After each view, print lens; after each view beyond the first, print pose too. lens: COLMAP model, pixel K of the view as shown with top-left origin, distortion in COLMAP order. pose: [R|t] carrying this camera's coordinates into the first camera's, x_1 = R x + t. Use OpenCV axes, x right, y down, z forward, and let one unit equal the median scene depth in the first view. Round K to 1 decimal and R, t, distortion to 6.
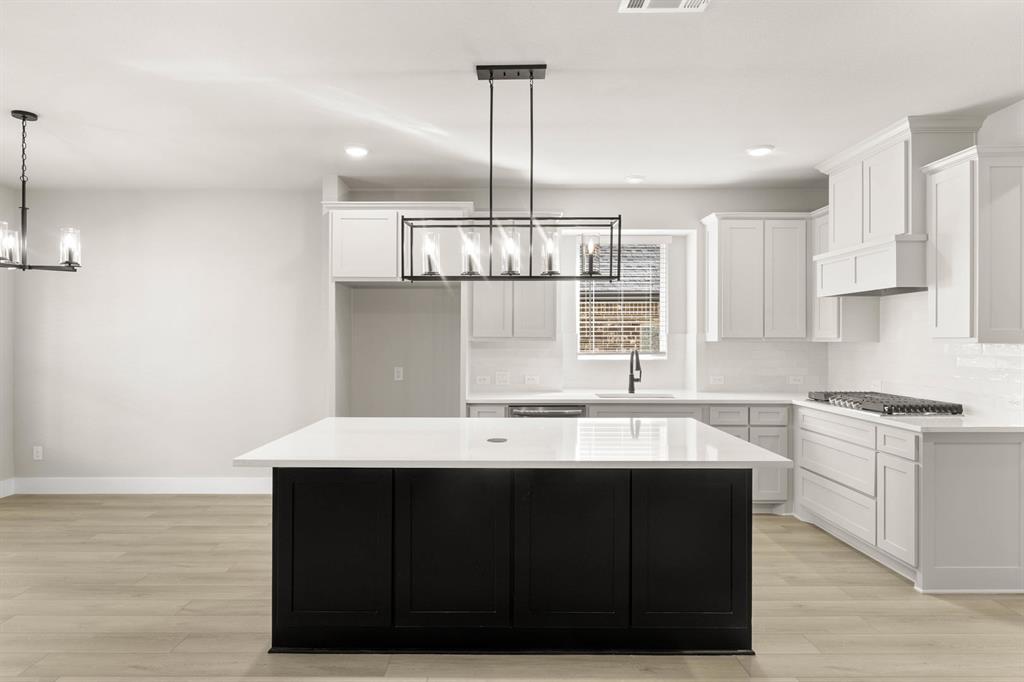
lens RADIAL K [[601.7, 0, 494.5], [0, 601.7, 335.0], [0, 0, 1]] dist [-0.005101, 0.000733]
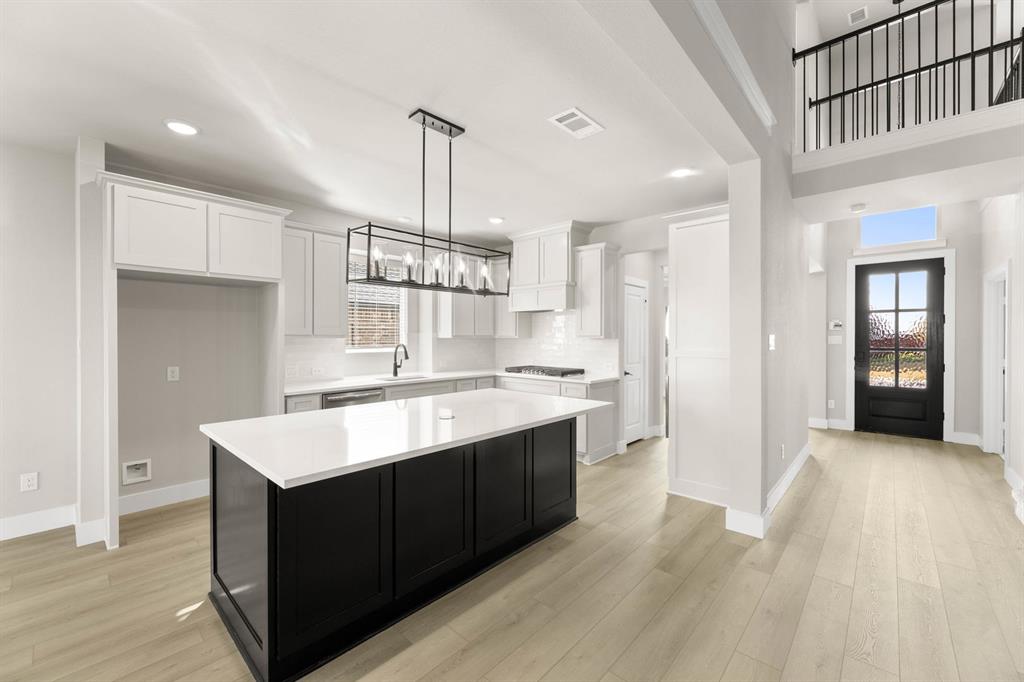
lens RADIAL K [[421.3, 0, 519.4], [0, 421.3, 334.6], [0, 0, 1]] dist [0.001466, 0.000070]
pose [[0.661325, 0.002882, 0.750094, -0.404101], [-0.004108, 0.999992, -0.000221, 0.002602], [-0.750088, -0.002936, 0.661331, 0.222141]]
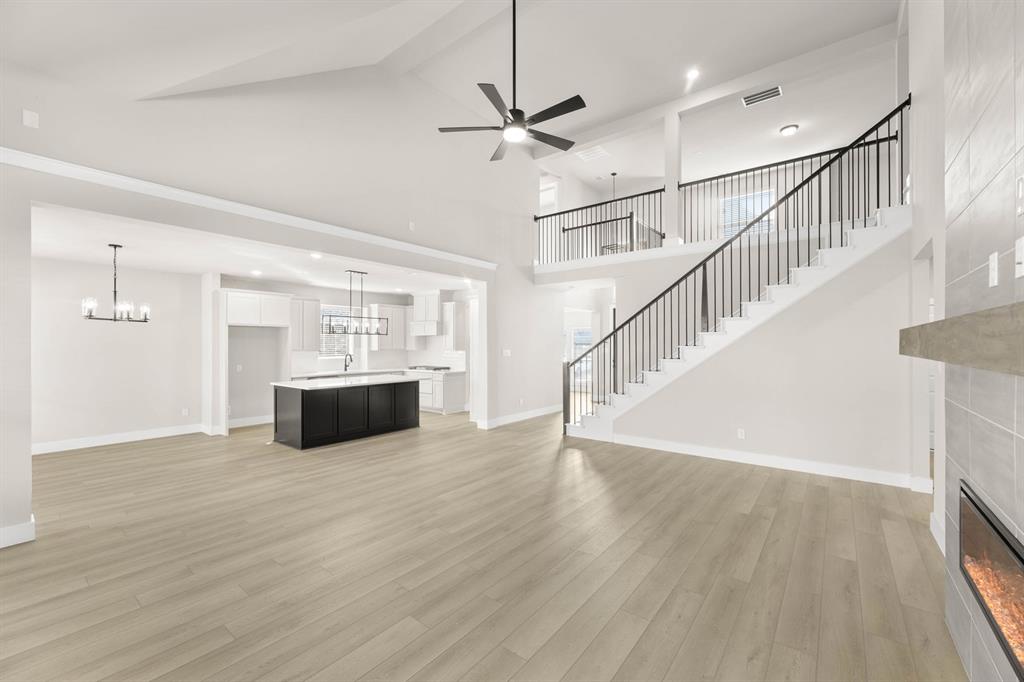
lens RADIAL K [[421.3, 0, 519.9], [0, 421.3, 346.9], [0, 0, 1]] dist [0.001466, 0.000070]
pose [[0.603520, -0.006457, 0.797322, -1.013206], [-0.001236, 0.999958, 0.009034, -0.031281], [-0.797347, -0.006438, 0.603487, -0.899632]]
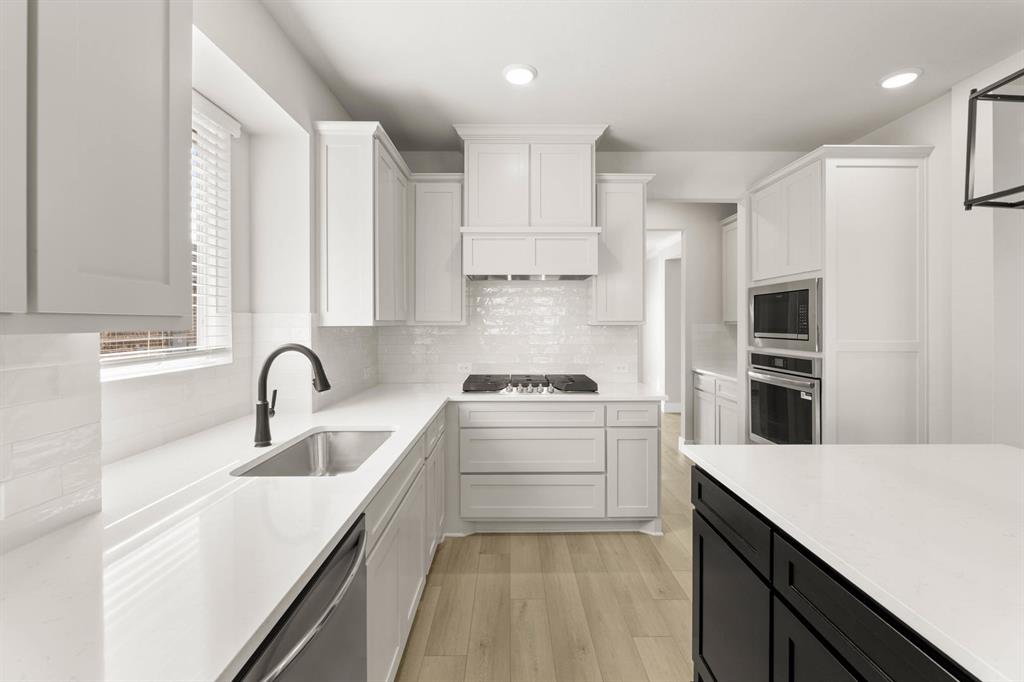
lens RADIAL K [[421.3, 0, 509.4], [0, 421.3, 329.6], [0, 0, 1]] dist [0.001466, 0.000070]
pose [[-0.023829, -0.010004, 0.999666, -0.096172], [-0.007779, 0.999922, 0.009821, 0.013722], [-0.999686, -0.007542, -0.023905, 1.129330]]
